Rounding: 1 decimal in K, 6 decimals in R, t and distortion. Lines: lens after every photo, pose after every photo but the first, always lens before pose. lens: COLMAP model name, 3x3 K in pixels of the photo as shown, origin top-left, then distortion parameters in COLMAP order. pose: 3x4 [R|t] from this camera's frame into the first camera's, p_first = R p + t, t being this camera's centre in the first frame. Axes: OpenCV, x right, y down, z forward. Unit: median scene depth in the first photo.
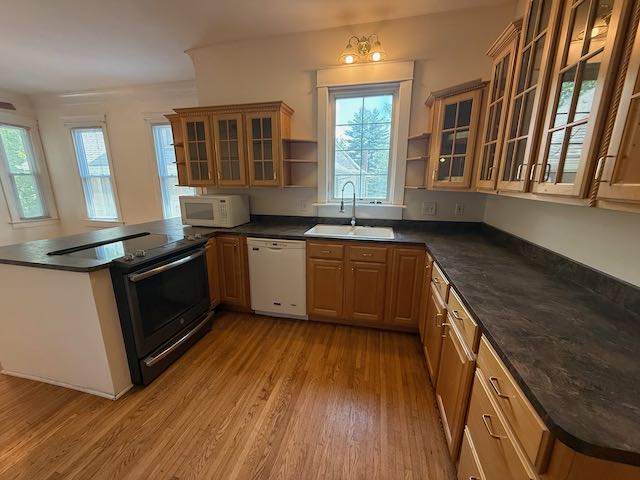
lens RADIAL K [[254.7, 0, 318.9], [0, 254.7, 240.4], [0, 0, 1]] dist [0.000087, -0.000138]
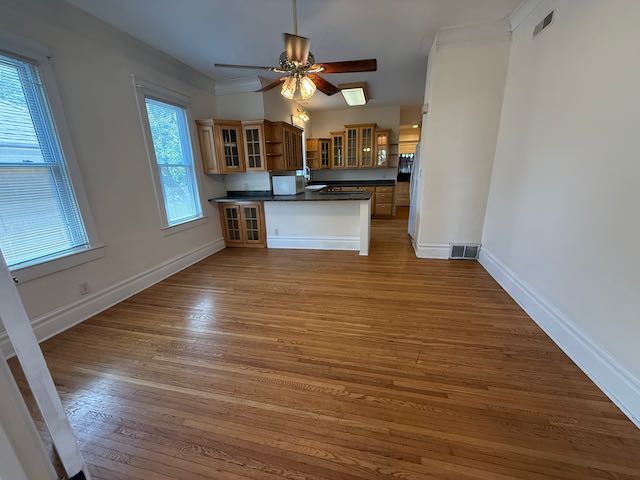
lens RADIAL K [[254.7, 0, 318.9], [0, 254.7, 240.4], [0, 0, 1]] dist [0.000087, -0.000138]
pose [[0.005347, -0.278369, 0.960459, -2.389879], [0.258530, 0.928204, 0.267581, -0.203836], [-0.965988, 0.246877, 0.076930, 0.879921]]
